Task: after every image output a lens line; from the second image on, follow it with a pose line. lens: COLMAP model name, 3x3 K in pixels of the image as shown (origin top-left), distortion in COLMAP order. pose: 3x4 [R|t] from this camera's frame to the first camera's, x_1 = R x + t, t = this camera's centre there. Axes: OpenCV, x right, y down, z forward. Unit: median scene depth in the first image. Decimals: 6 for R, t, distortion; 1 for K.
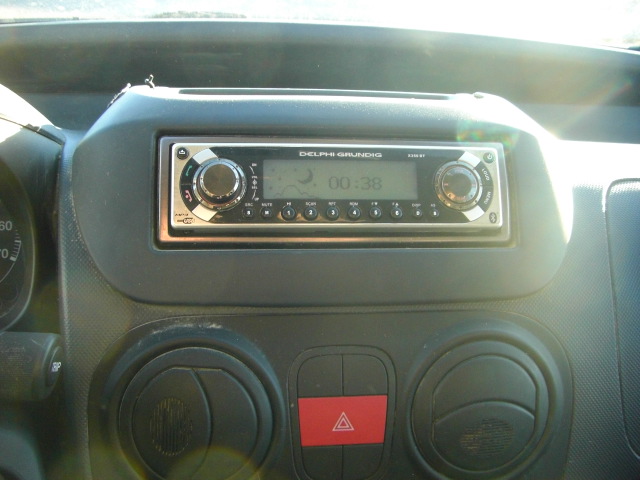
lens RADIAL K [[719.1, 0, 316.5], [0, 719.1, 238.3], [0, 0, 1]] dist [-0.150521, 0.000000]
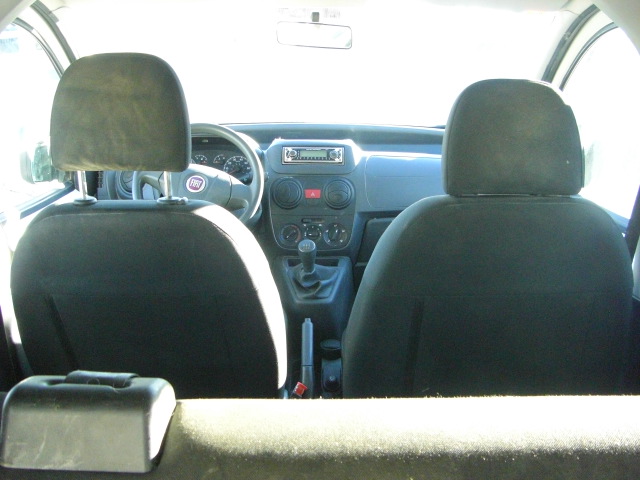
lens RADIAL K [[720.2, 0, 315.7], [0, 720.2, 234.8], [0, 0, 1]] dist [-0.000433, 0.000000]
pose [[0.990985, -0.002528, -0.133947, 0.854748], [-0.010410, 0.995347, -0.095796, 1.160997], [0.133566, 0.096327, 0.986347, -4.822450]]
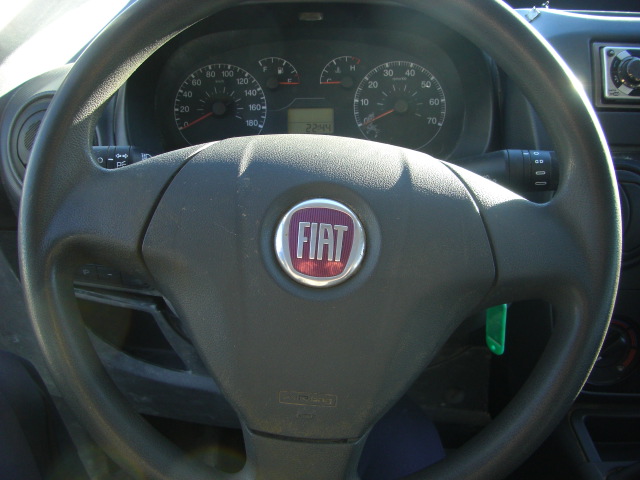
lens RADIAL K [[719.1, 0, 323.0], [0, 719.1, 237.2], [0, 0, 1]] dist [-0.150521, 0.000000]
pose [[0.993857, 0.014631, -0.109699, -0.660916], [-0.001312, 0.992712, 0.120508, 0.108653], [0.110663, -0.119623, 0.986633, -0.682454]]
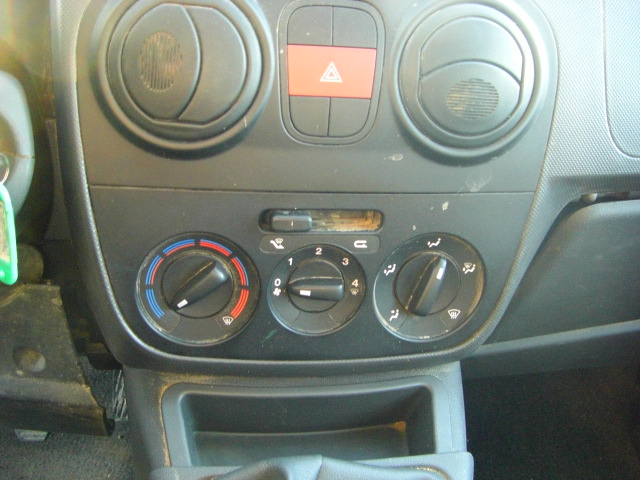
lens RADIAL K [[719.1, 0, 319.3], [0, 719.1, 245.3], [0, 0, 1]] dist [-0.150521, 0.000000]
pose [[0.998880, 0.033418, 0.033492, -0.005377], [-0.038292, 0.986792, 0.157404, 0.340030], [-0.027790, -0.158510, 0.986966, -0.033768]]
